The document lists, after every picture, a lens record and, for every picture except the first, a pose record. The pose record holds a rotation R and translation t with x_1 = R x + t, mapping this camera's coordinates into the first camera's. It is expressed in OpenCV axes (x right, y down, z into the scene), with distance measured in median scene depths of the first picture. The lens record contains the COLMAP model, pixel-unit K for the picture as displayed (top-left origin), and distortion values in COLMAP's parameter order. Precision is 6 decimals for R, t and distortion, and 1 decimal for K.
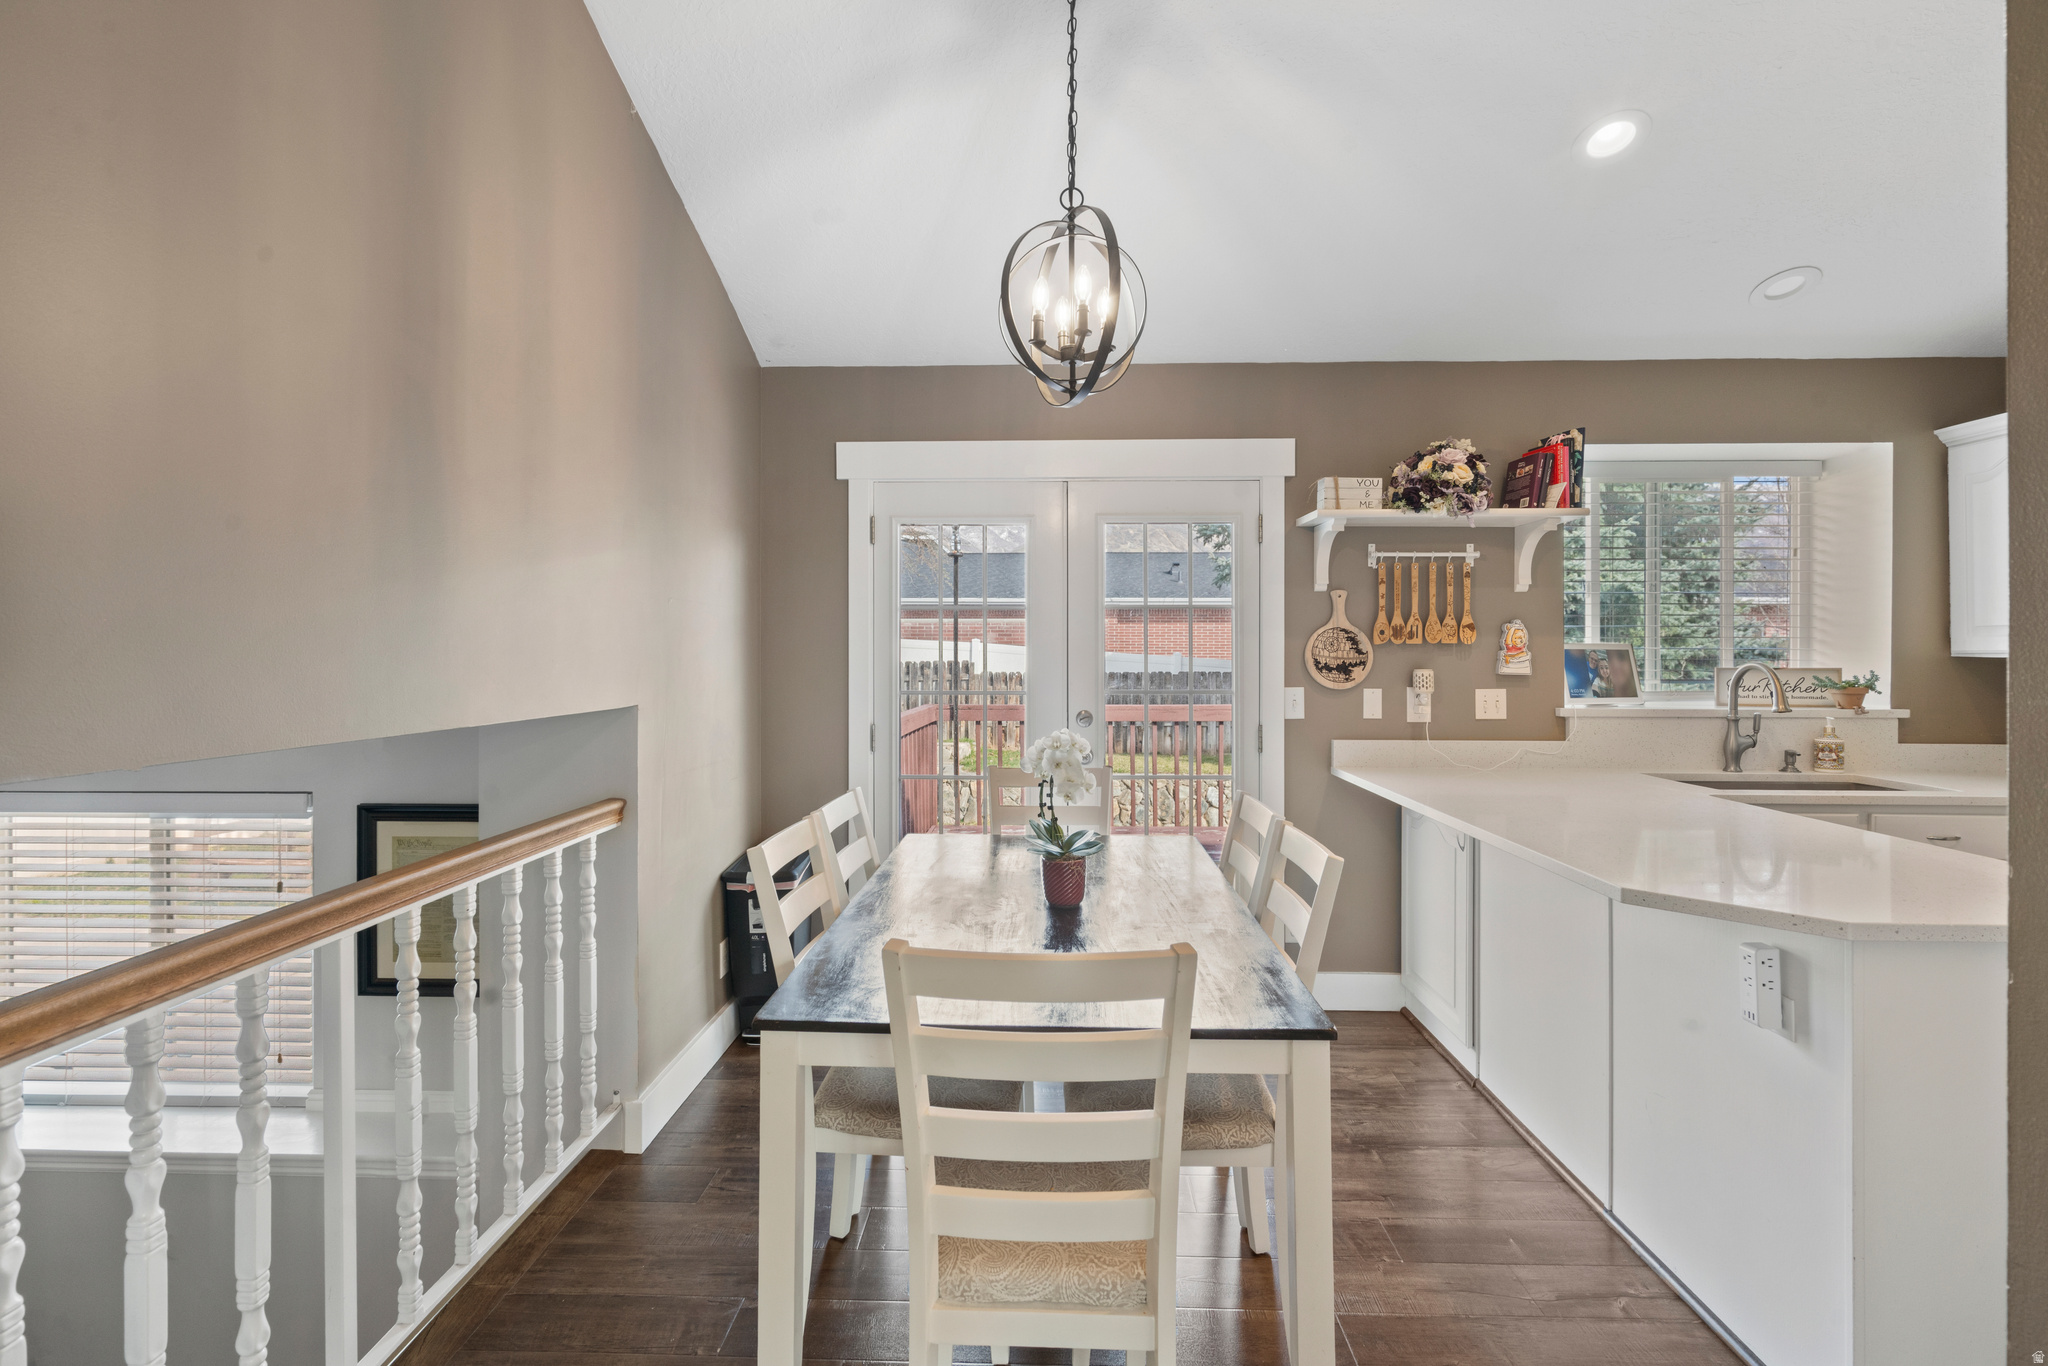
lens RADIAL K [[954.7, 0, 1030.8], [0, 954.7, 651.6], [0, 0, 1]] dist [-0.001916, 0.000265]
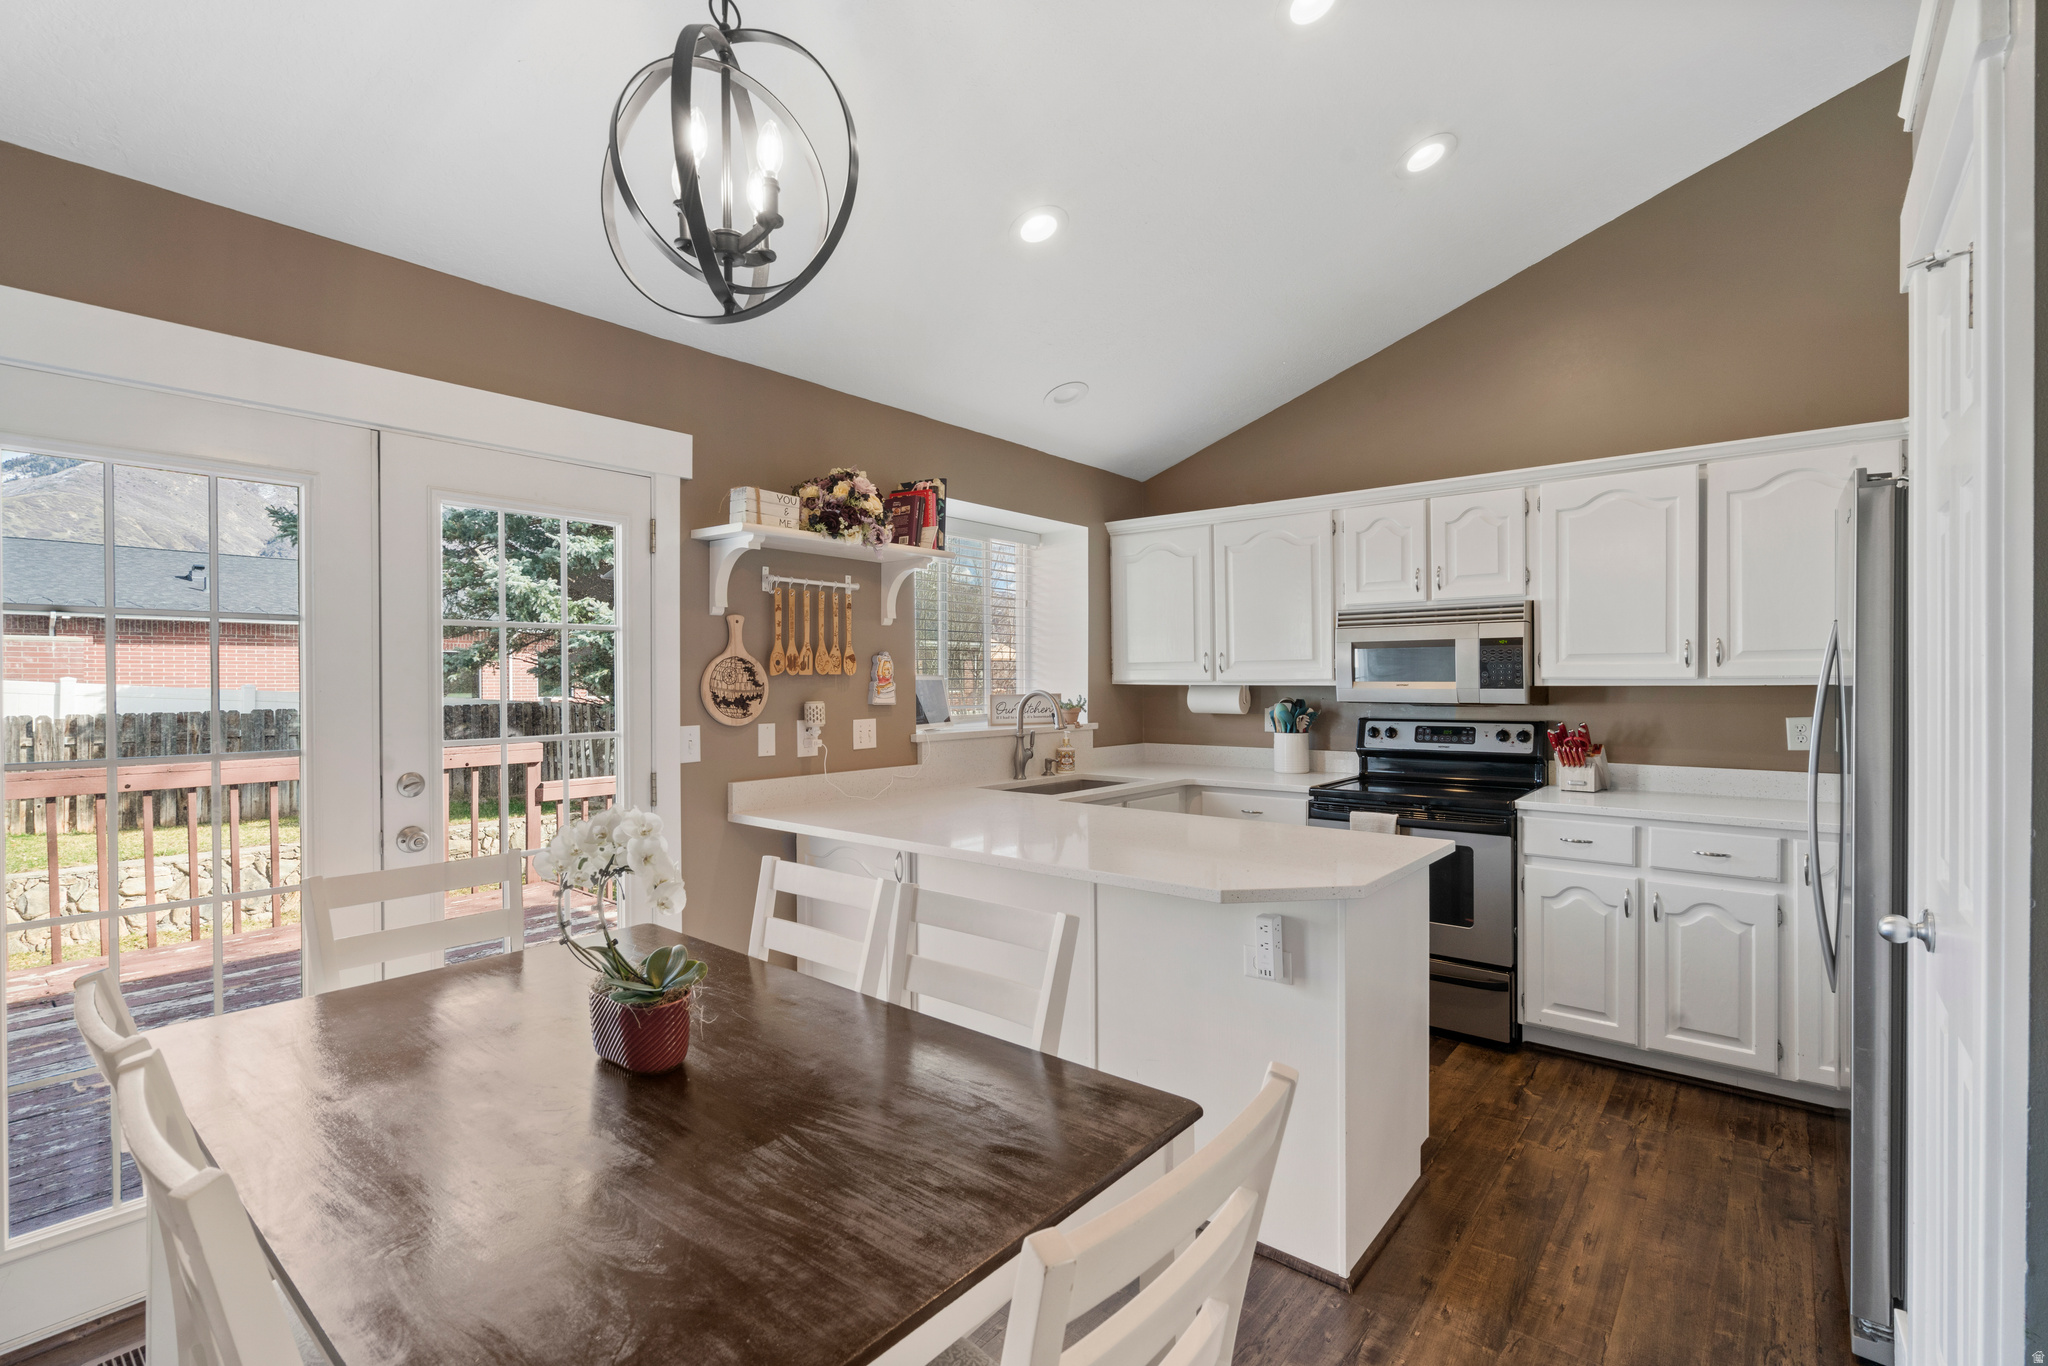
lens RADIAL K [[932.7, 0, 1024.0], [0, 932.7, 683.0], [0, 0, 1]] dist [-0.002208, -0.000190]
pose [[0.613635, -0.006705, 0.789561, -0.203994], [0.005117, 0.999977, 0.004515, -0.003234], [-0.789573, 0.001269, 0.613655, 0.254045]]
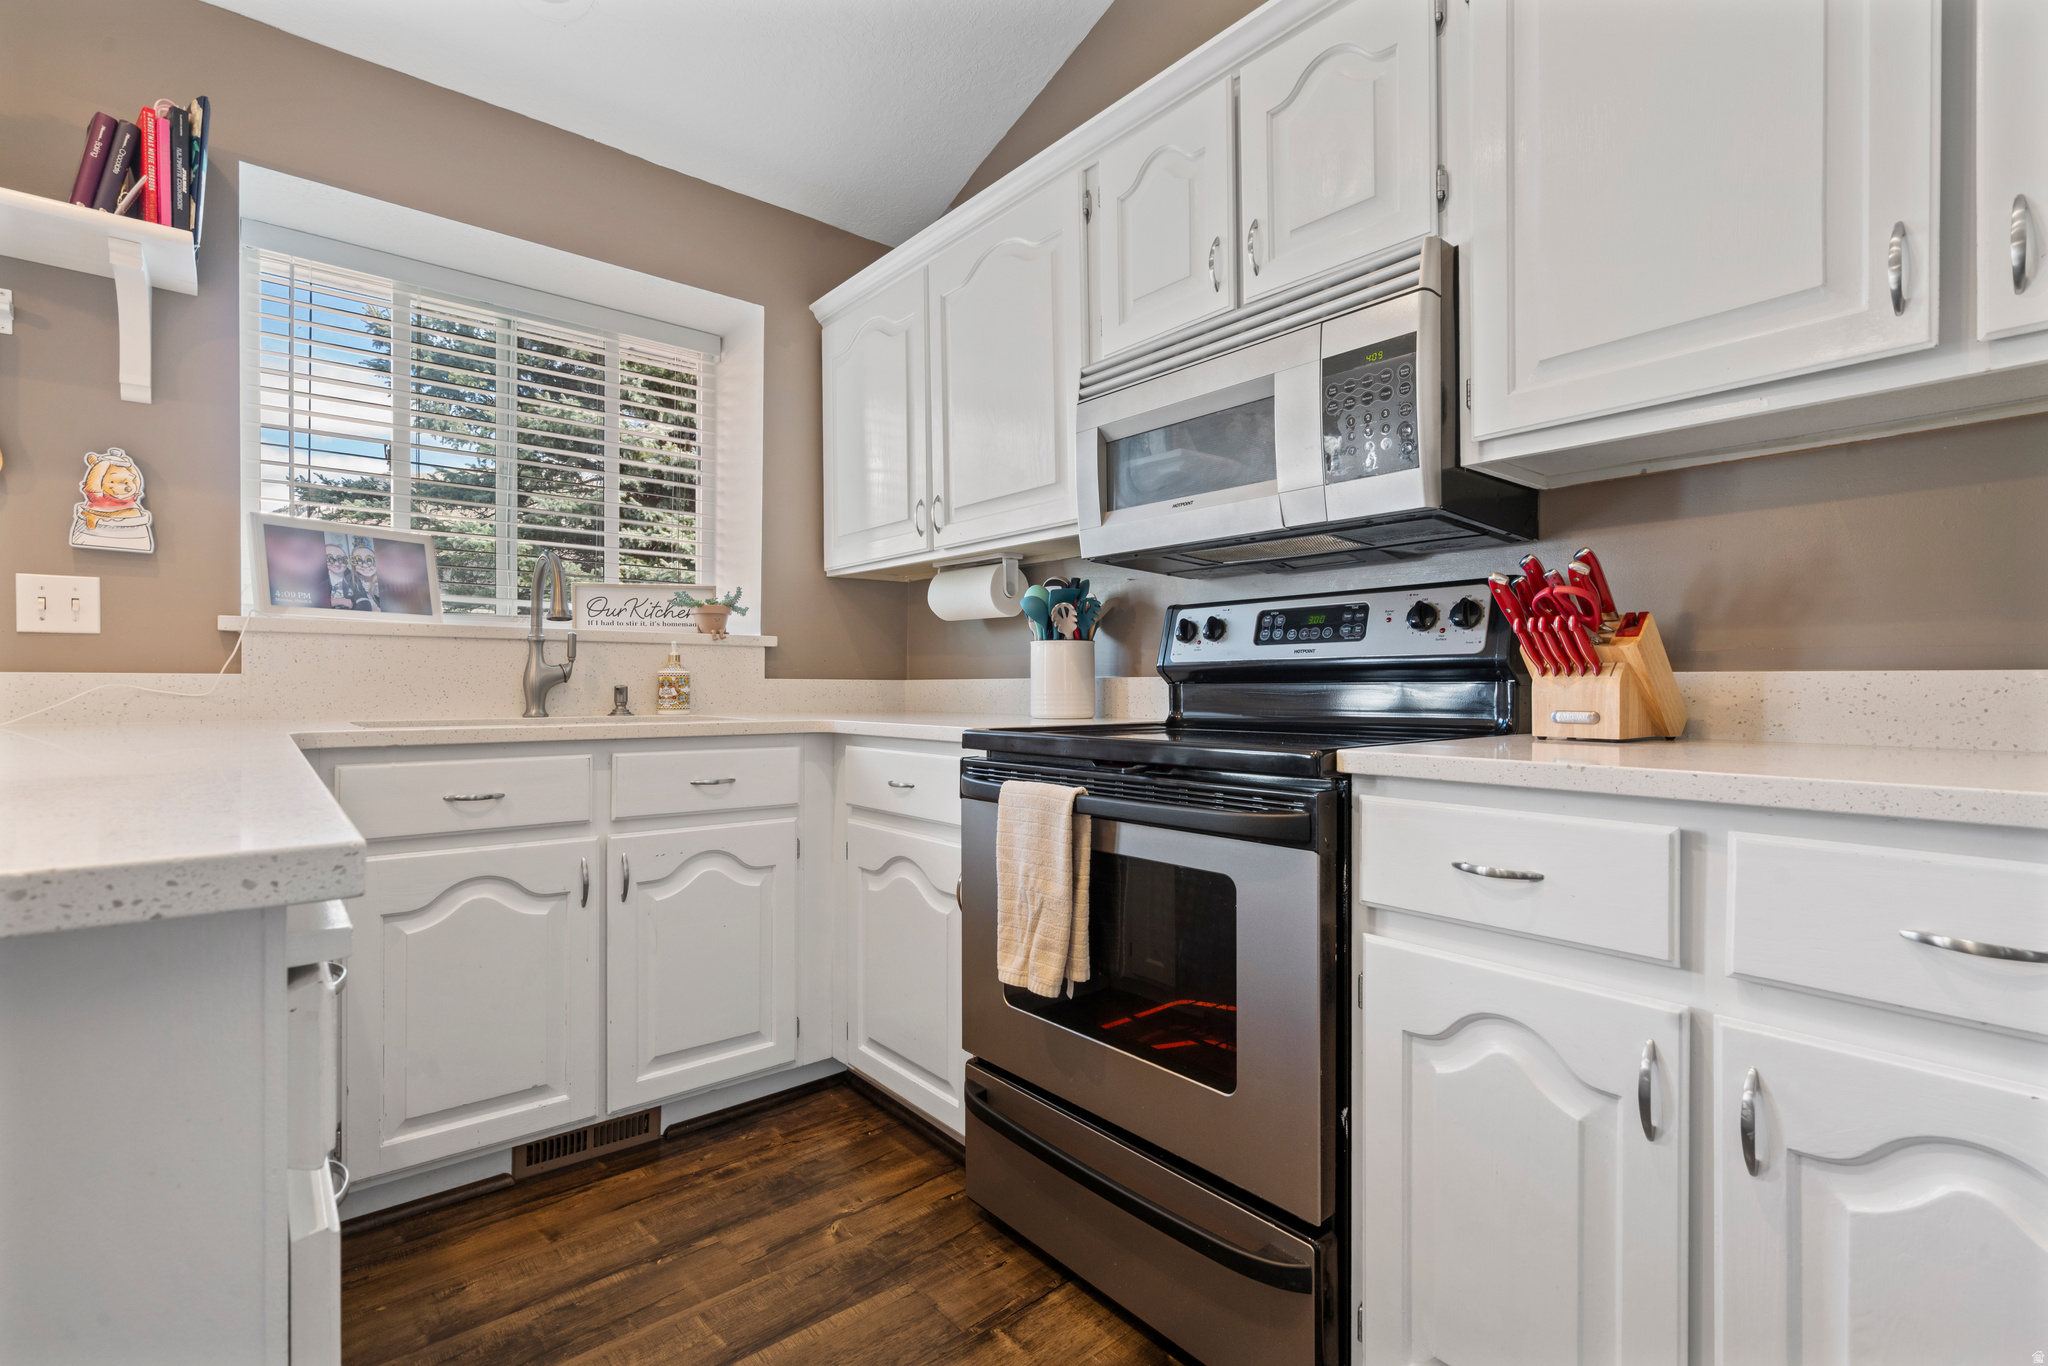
lens RADIAL K [[926.9, 0, 1024.0], [0, 926.9, 683.0], [0, 0, 1]] dist [0.001000, 0.000245]
pose [[0.749552, 0.002000, 0.661942, 0.547959], [-0.000421, 0.999997, -0.002545, 0.100639], [-0.661945, 0.001630, 0.749550, 0.266521]]
